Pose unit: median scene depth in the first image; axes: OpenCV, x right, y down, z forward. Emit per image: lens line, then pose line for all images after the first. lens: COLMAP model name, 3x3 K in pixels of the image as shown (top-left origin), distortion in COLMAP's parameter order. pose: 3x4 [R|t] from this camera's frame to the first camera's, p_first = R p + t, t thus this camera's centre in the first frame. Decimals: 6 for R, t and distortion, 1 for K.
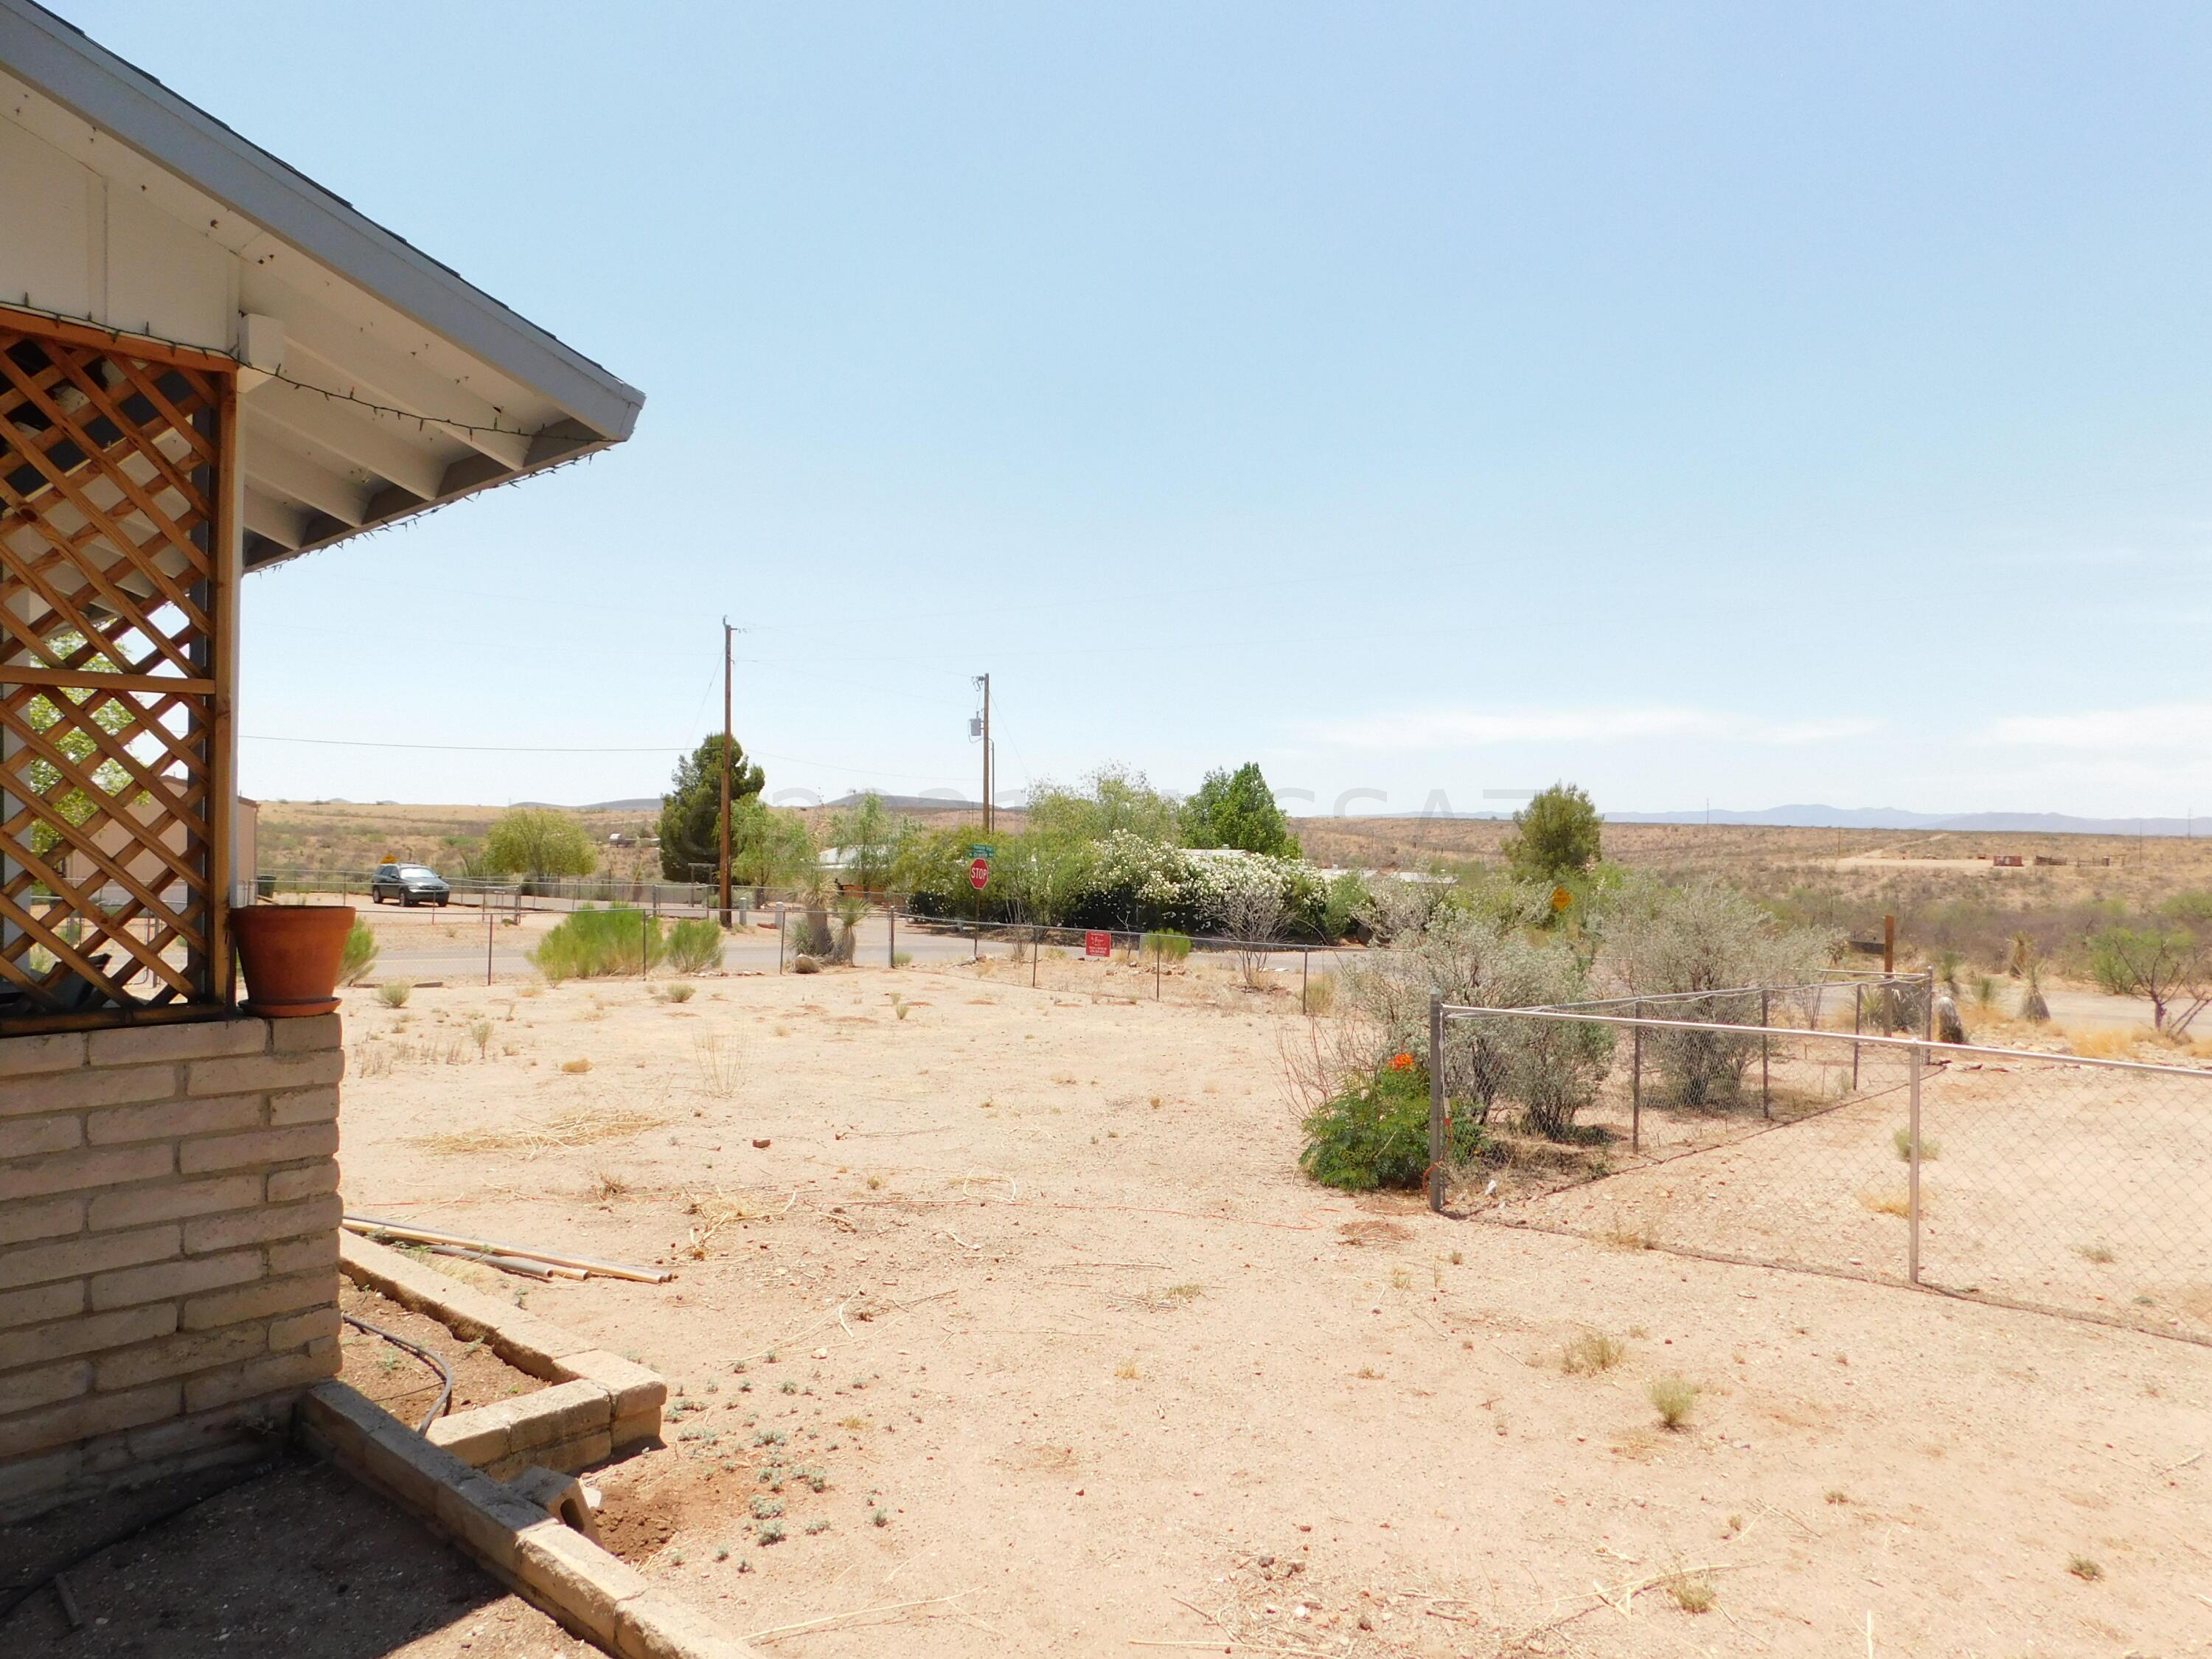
lens RADIAL K [[1468.2, 0, 1100.1], [0, 1468.2, 827.8], [0, 0, 1]] dist [-0.071136, 0.050514]
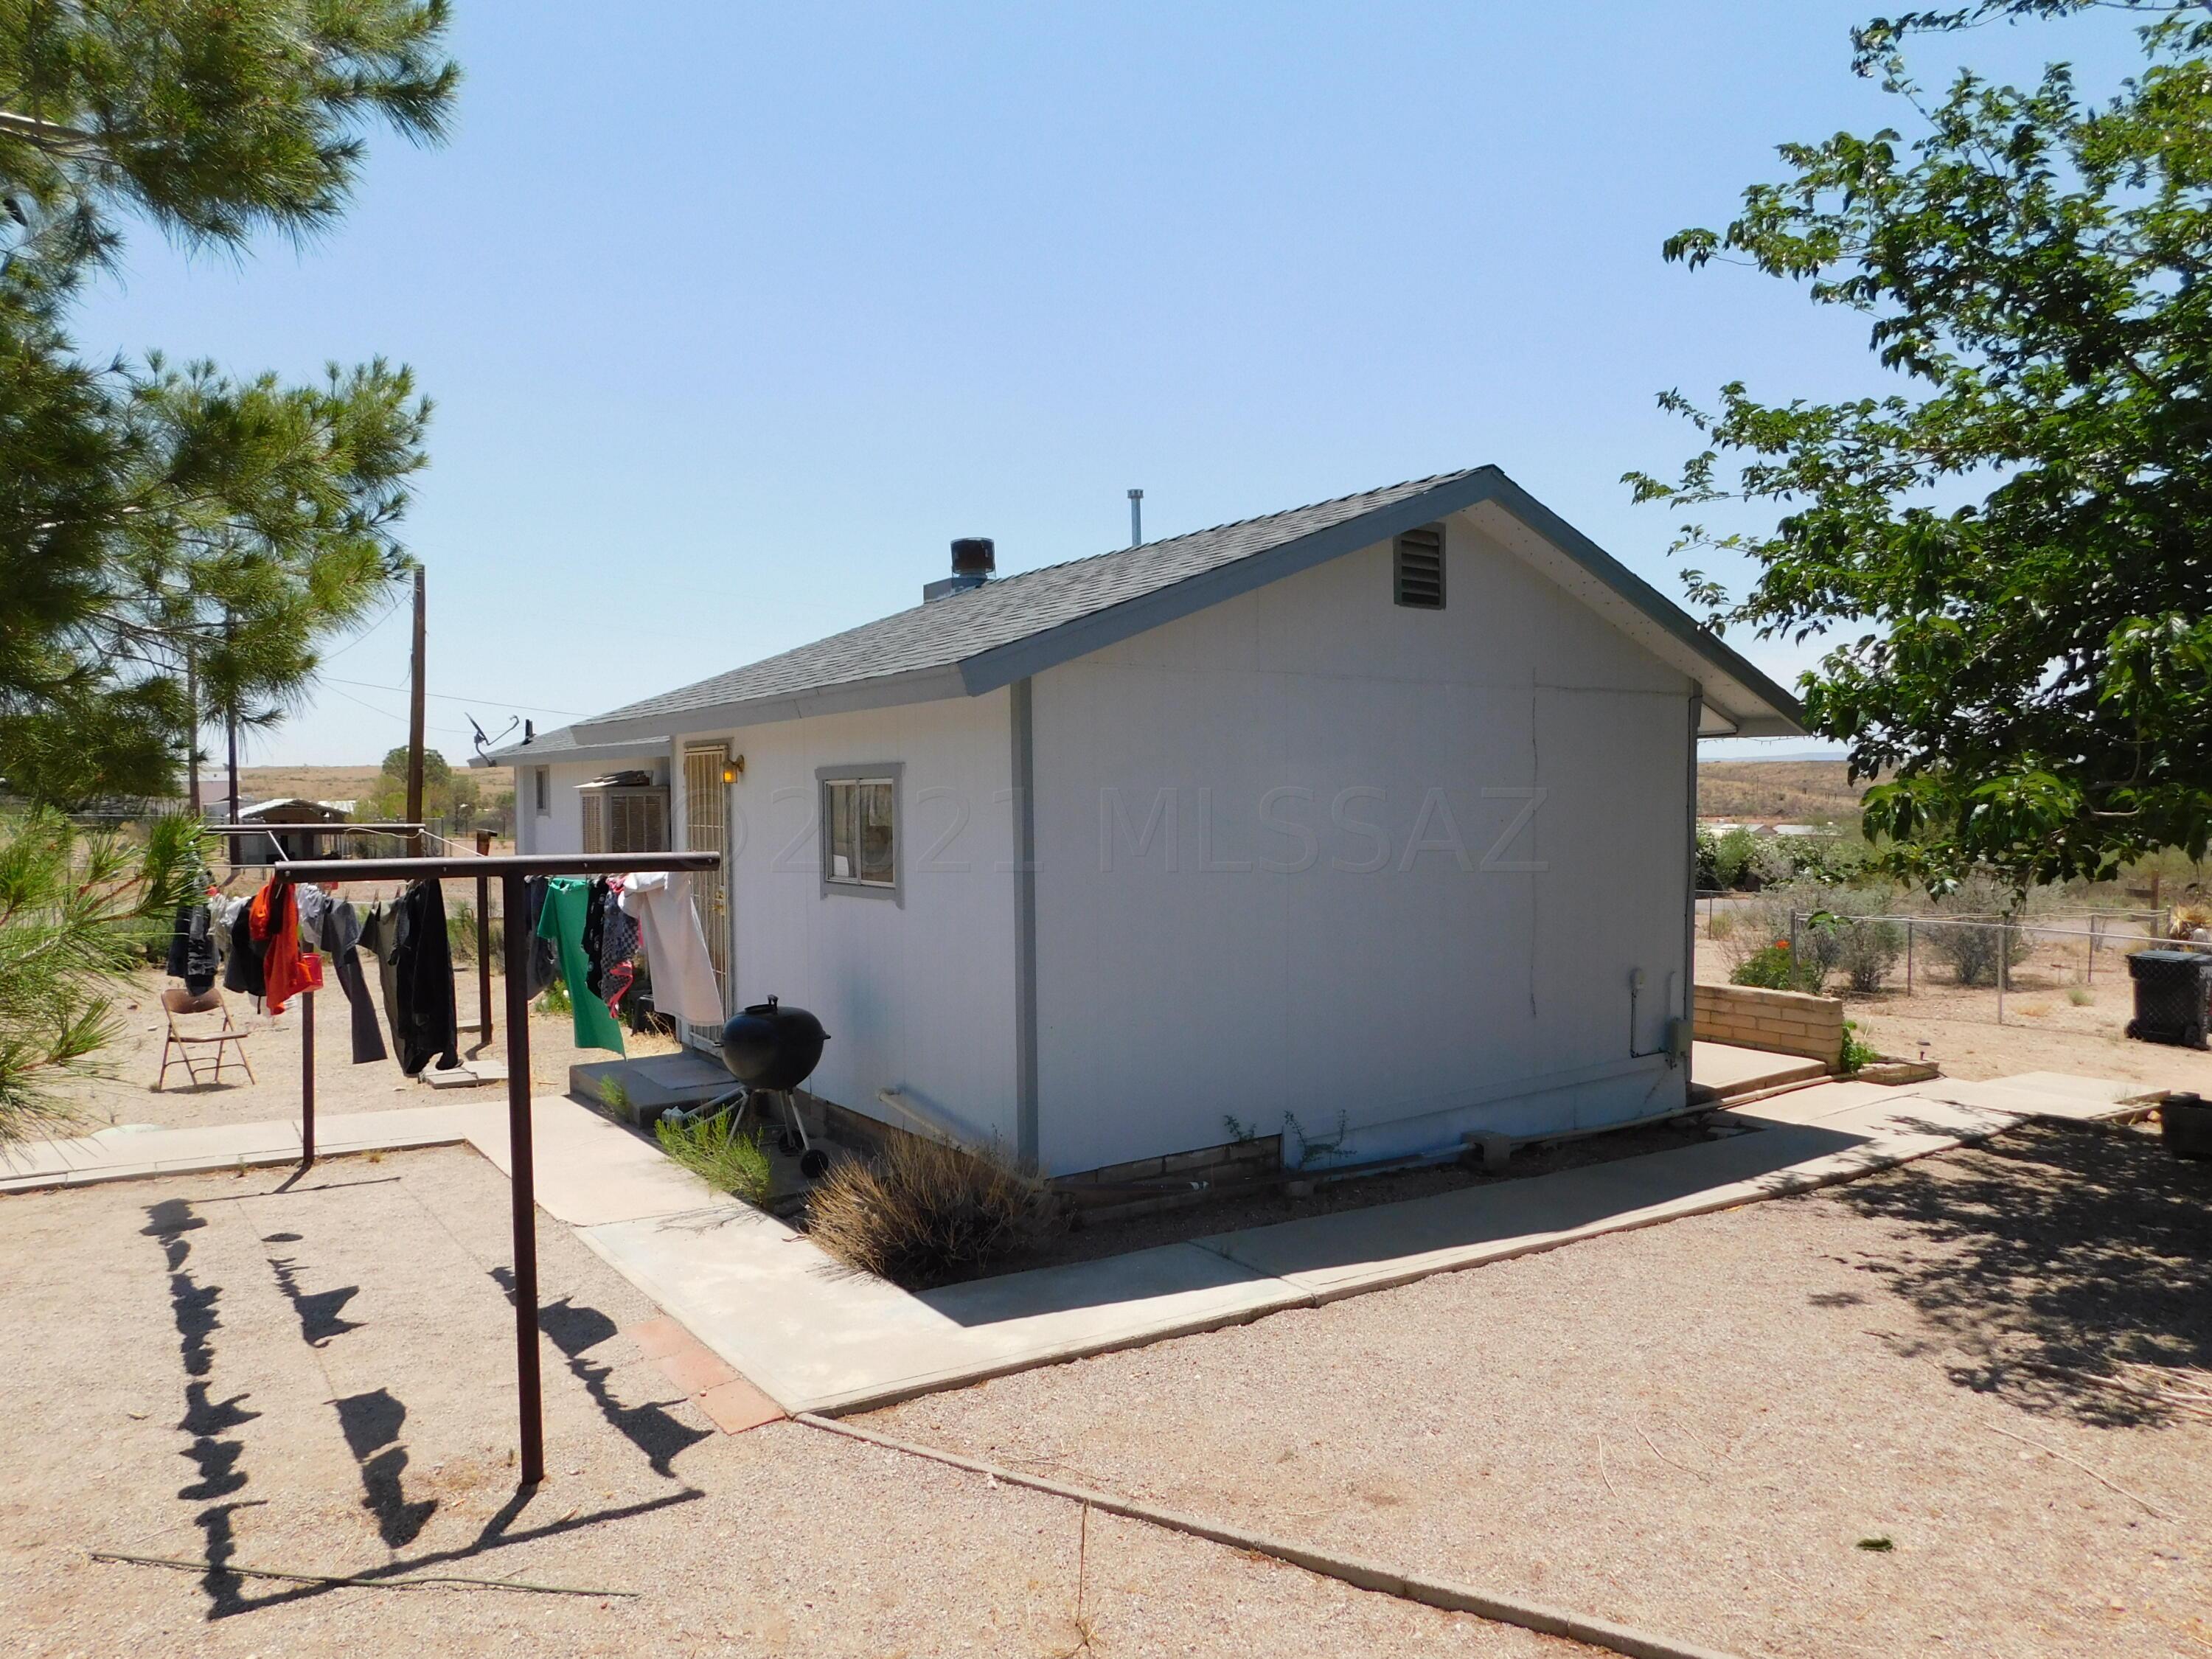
lens RADIAL K [[1468.2, 0, 1094.6], [0, 1468.2, 825.6], [0, 0, 1]] dist [-0.071136, 0.050514]
pose [[0.969980, -0.013711, -0.242797, -0.242614], [0.021185, 0.999378, 0.028201, -0.089601], [0.242259, -0.032498, 0.969667, -1.270404]]
